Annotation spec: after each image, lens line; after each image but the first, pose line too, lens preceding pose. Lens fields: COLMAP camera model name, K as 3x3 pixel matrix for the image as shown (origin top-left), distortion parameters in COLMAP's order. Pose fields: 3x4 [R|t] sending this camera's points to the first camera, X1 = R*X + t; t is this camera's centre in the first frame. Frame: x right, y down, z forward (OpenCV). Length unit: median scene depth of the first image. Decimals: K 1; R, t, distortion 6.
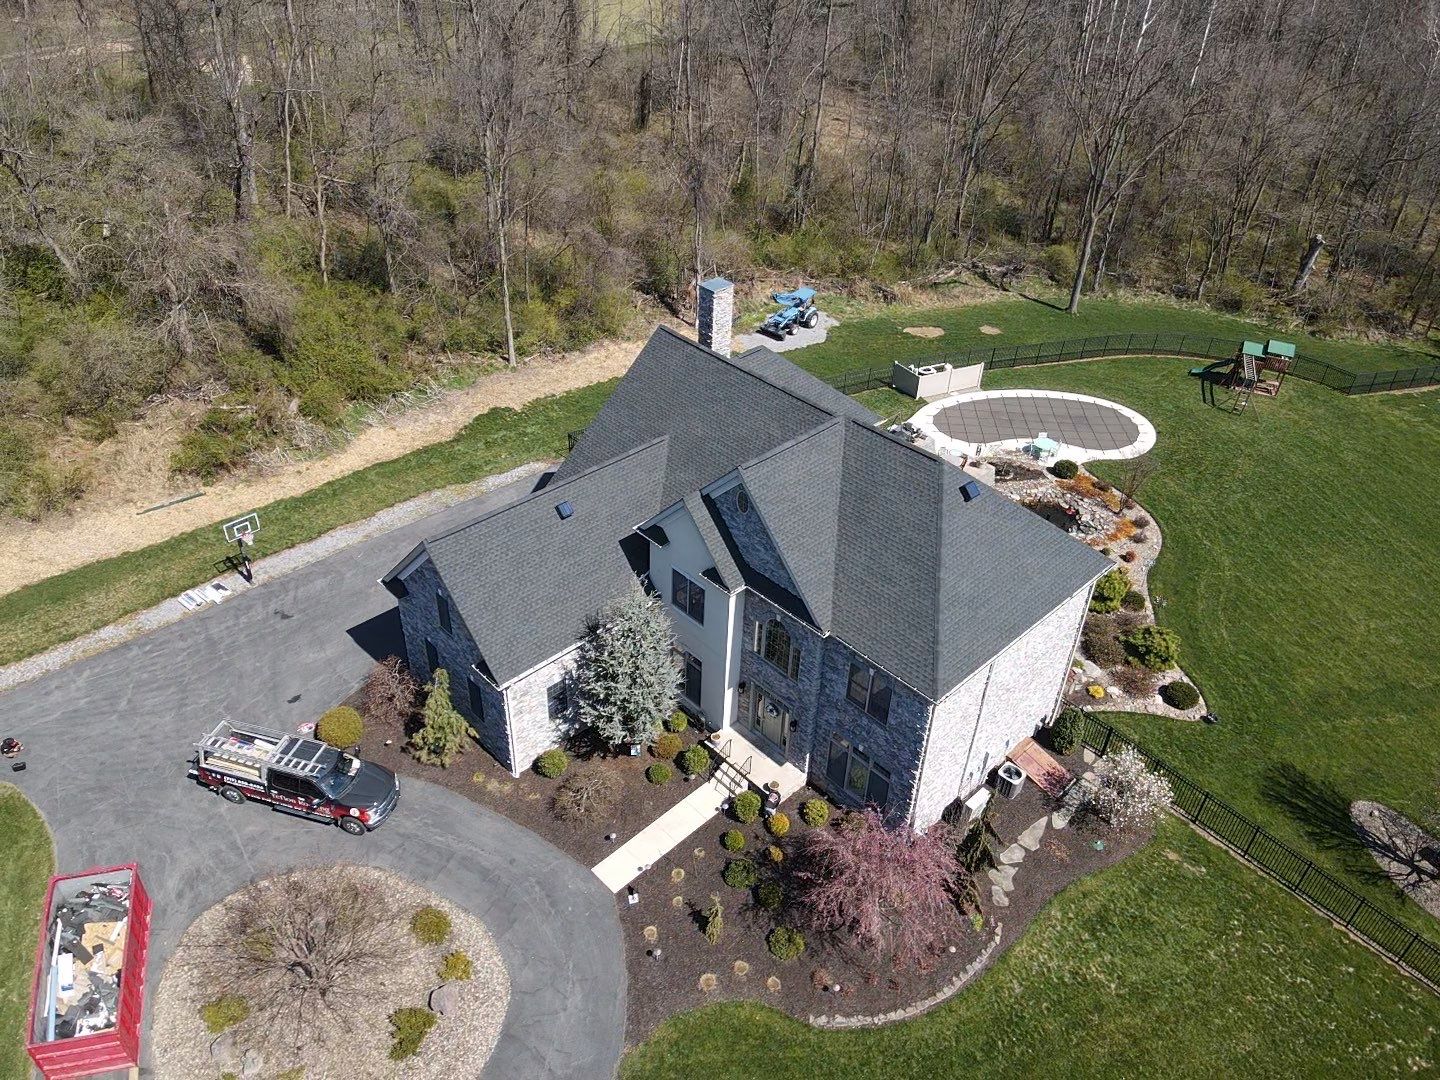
lens RADIAL K [[1041.6, 0, 712.5], [0, 1041.6, 538.5], [0, 0, 1]] dist [0.152145, -0.281222]
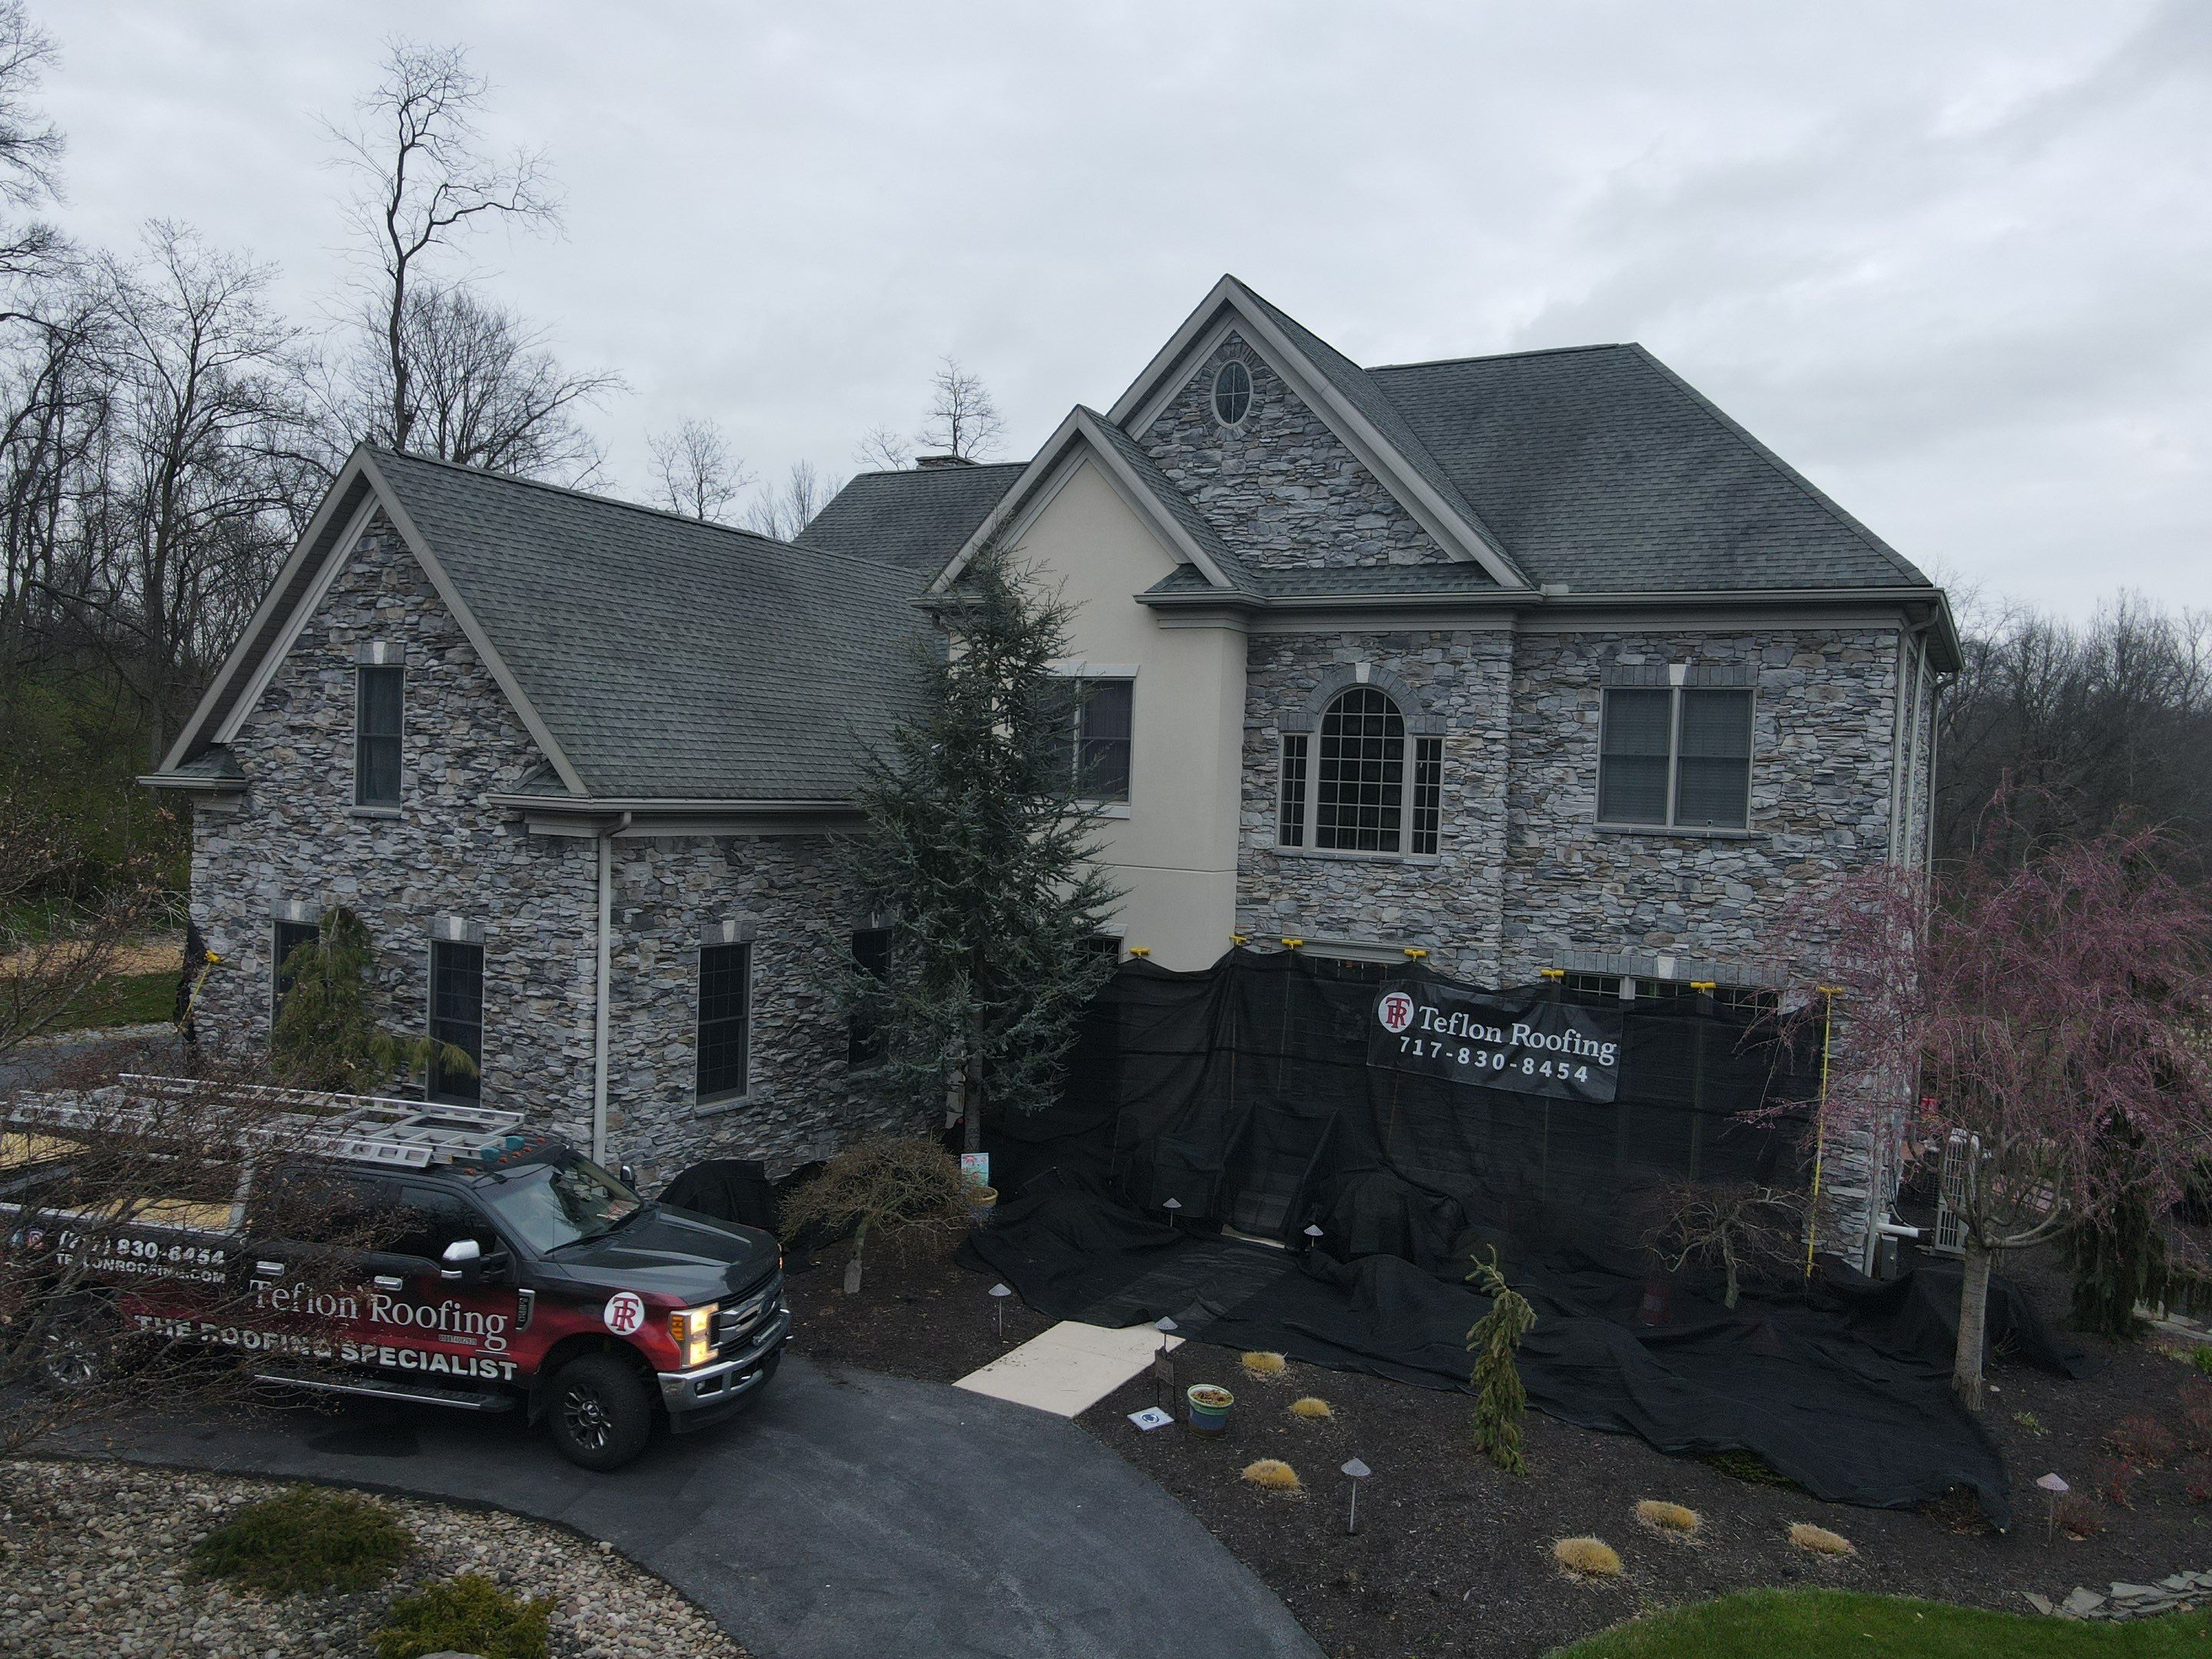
lens RADIAL K [[1625.0, 0, 1100.7], [0, 1625.0, 833.3], [0, 0, 1]] dist [-0.003051, 0.032209]
pose [[0.956573, -0.001999, 0.291486, -0.189035], [0.162918, 0.832875, -0.528940, 0.401166], [-0.241714, 0.553458, 0.797031, 0.564617]]
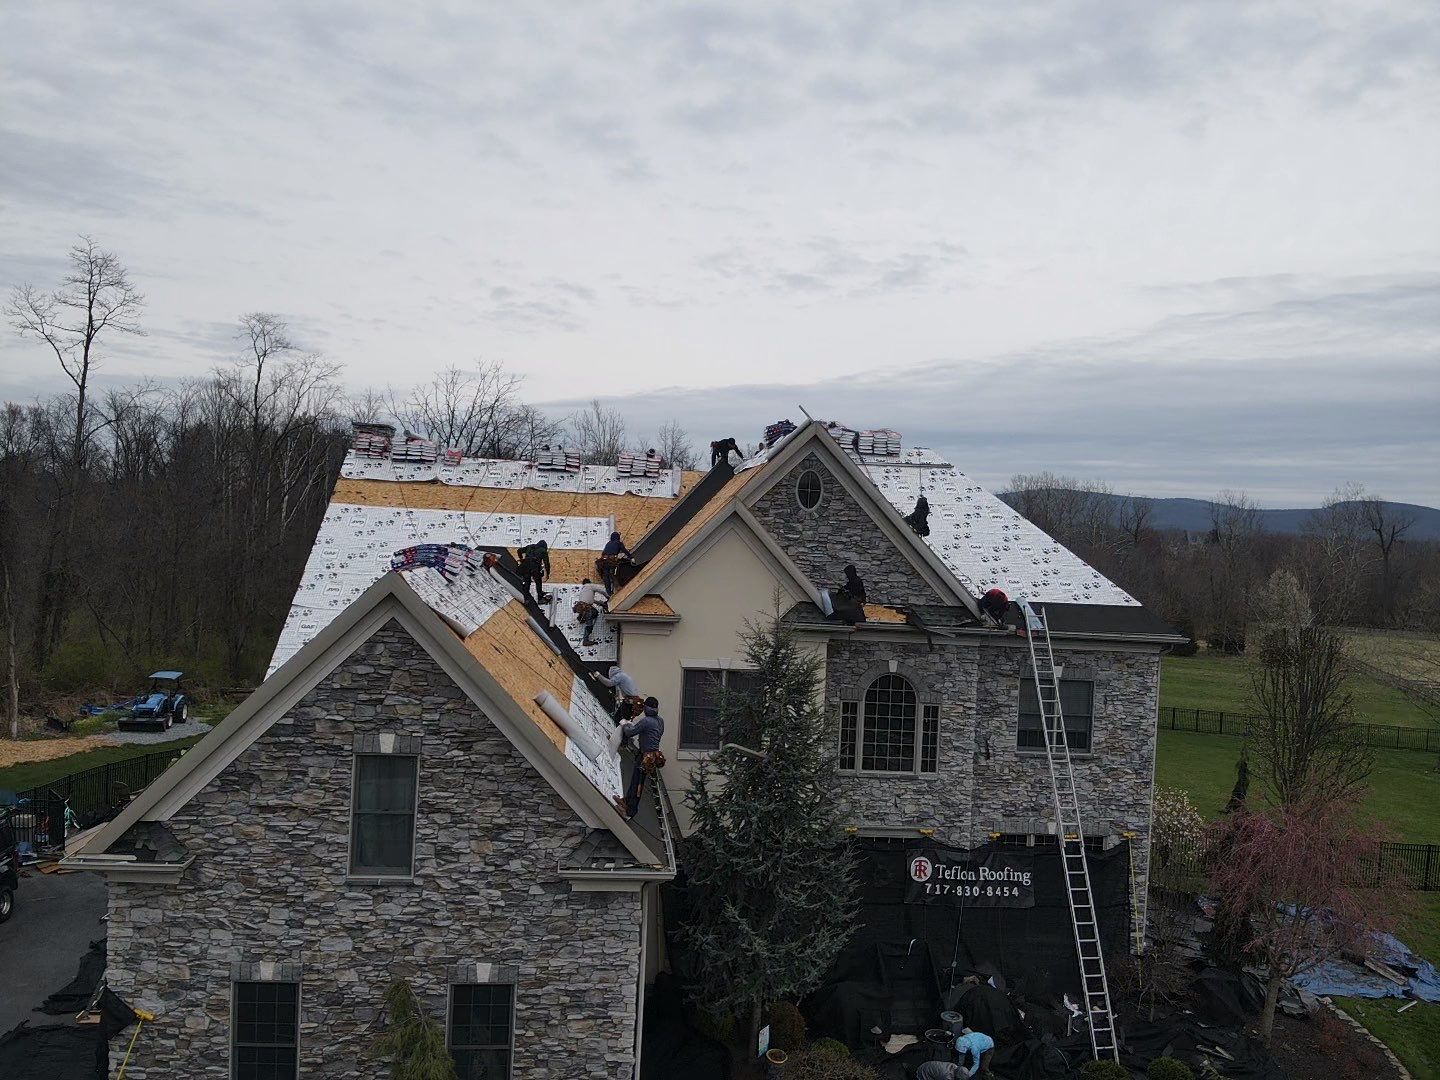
lens RADIAL K [[1040.8, 0, 716.0], [0, 1040.8, 542.8], [0, 0, 1]] dist [0.110474, -0.211660]
pose [[0.607471, -0.005935, 0.794320, -0.486257], [0.439274, 0.835665, -0.329699, 0.168366], [-0.661829, 0.549207, 0.510249, 0.676670]]
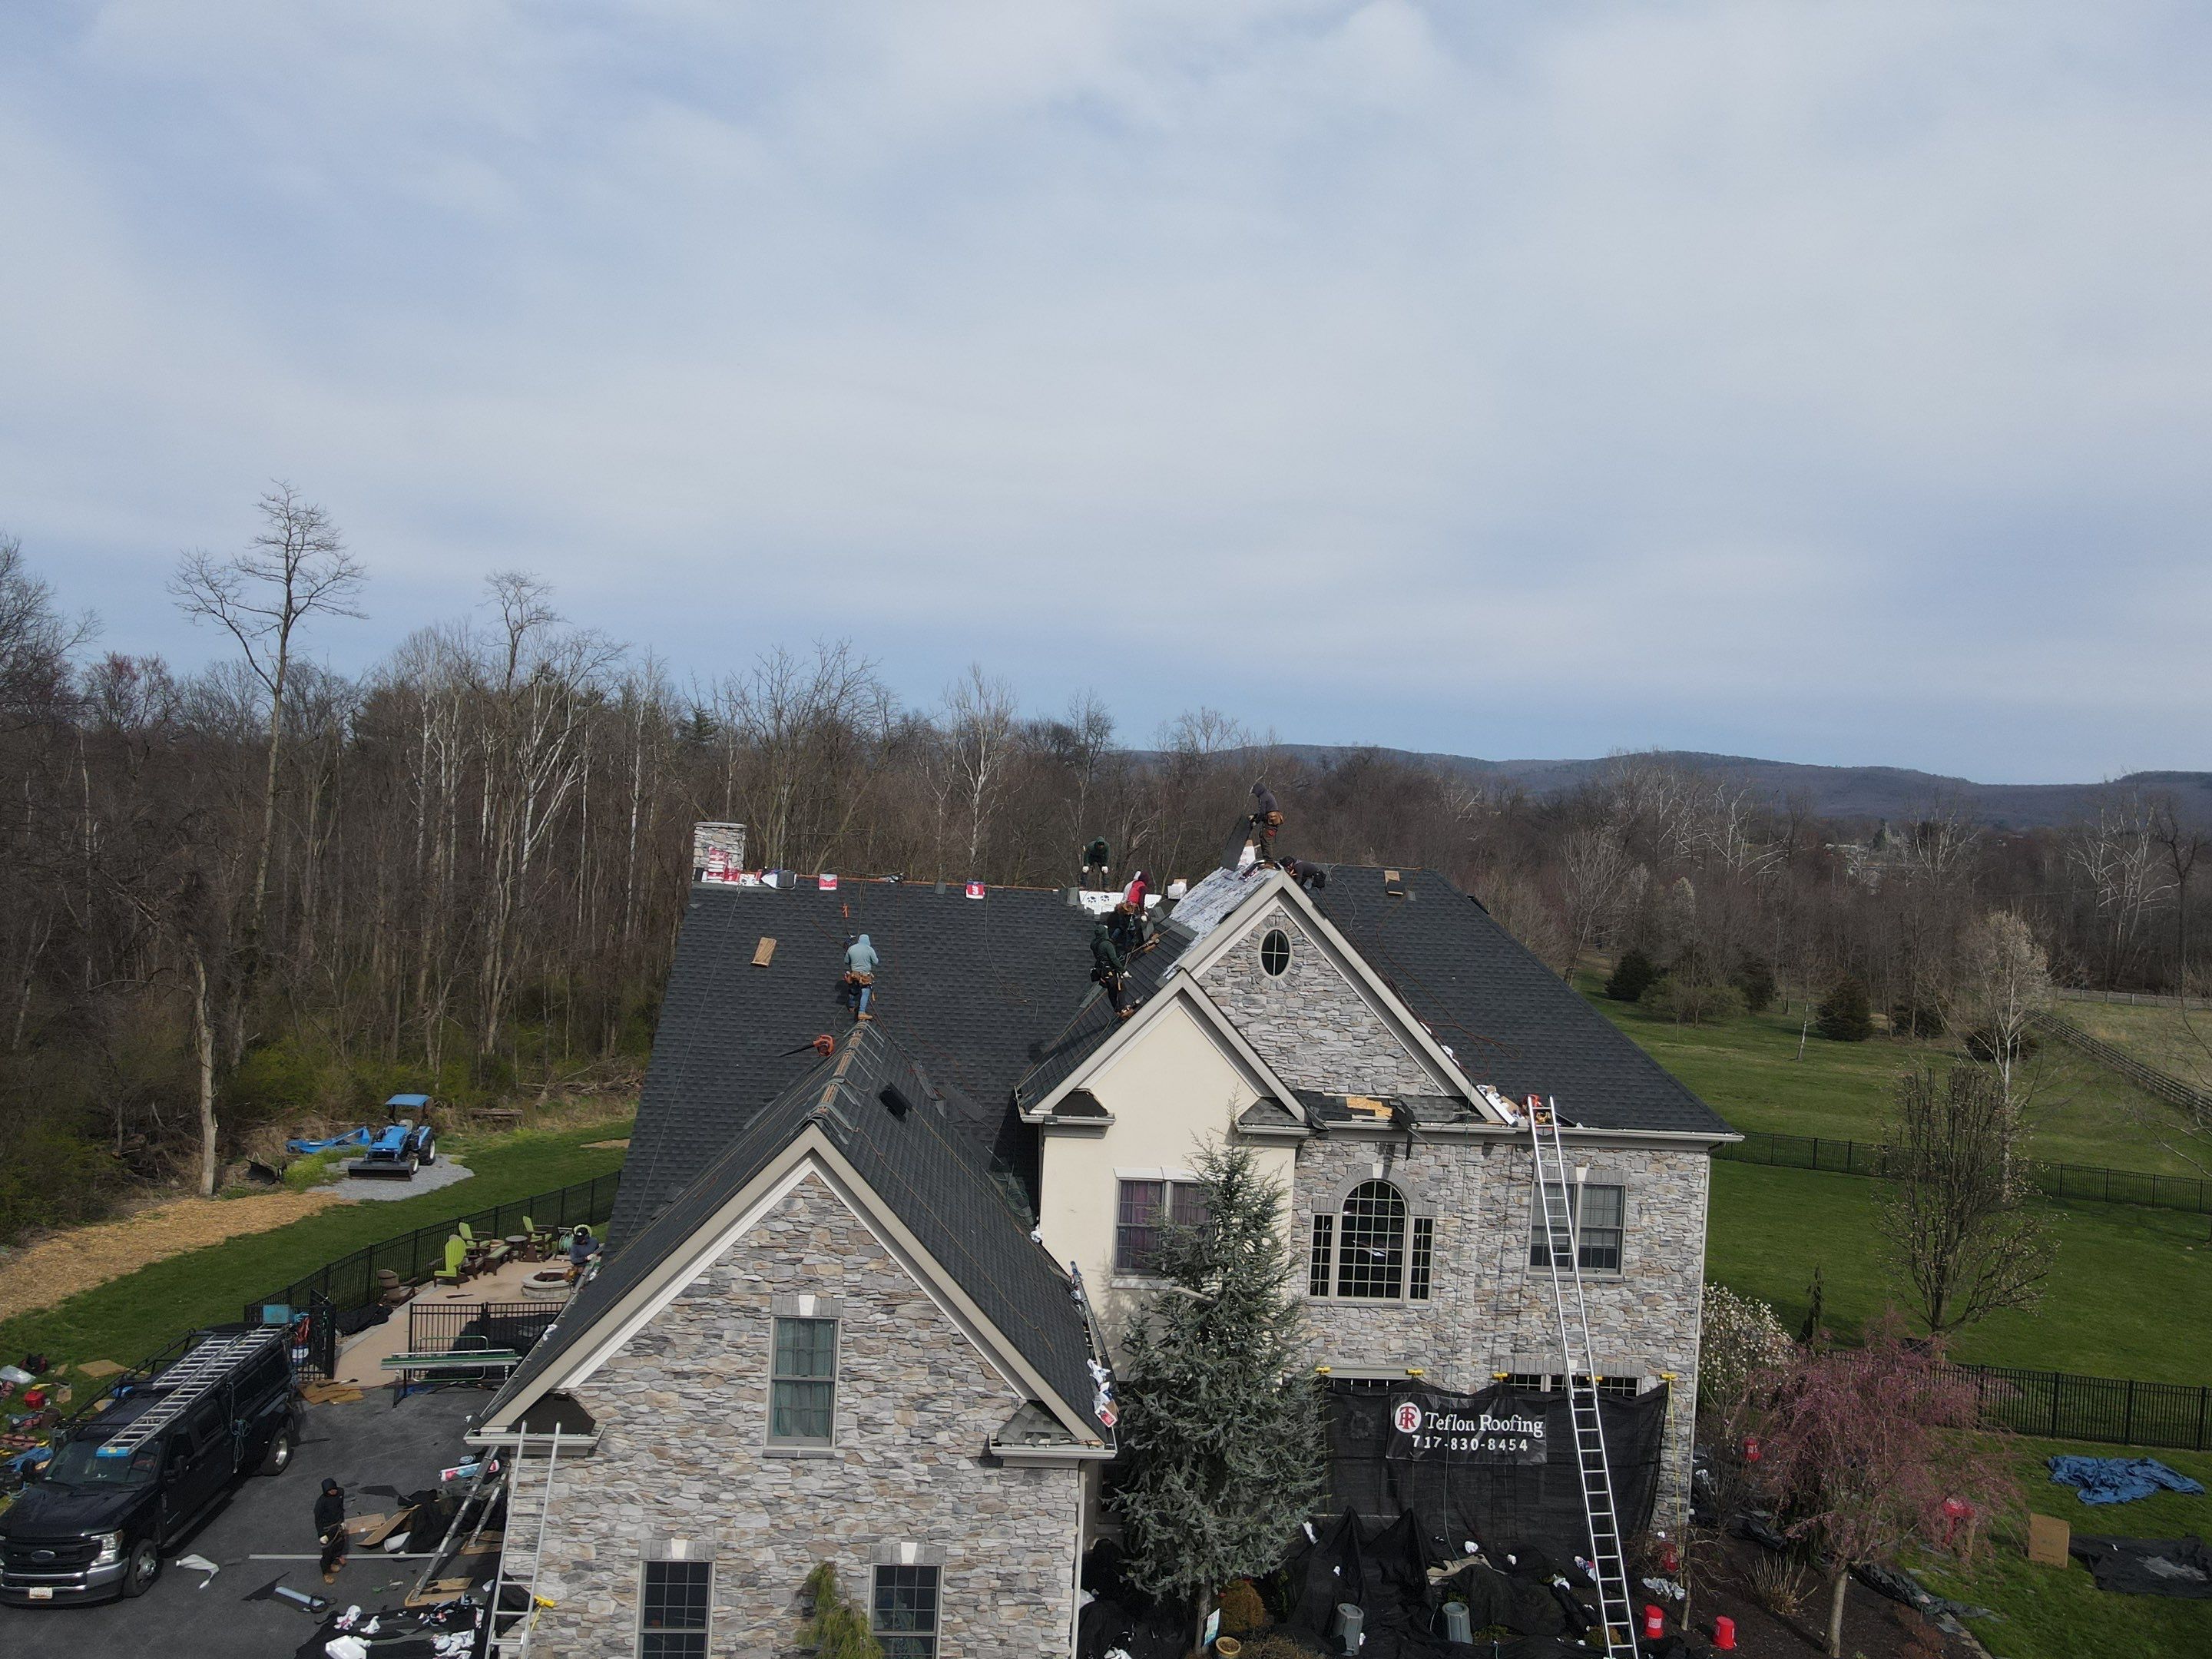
lens RADIAL K [[1623.0, 0, 1106.0], [0, 1623.0, 829.5], [0, 0, 1]] dist [-0.011272, 0.052761]
pose [[0.629851, -0.001073, 0.776716, -0.617001], [0.426251, 0.836440, -0.344498, 0.148064], [-0.649306, 0.548058, 0.527289, 0.548526]]
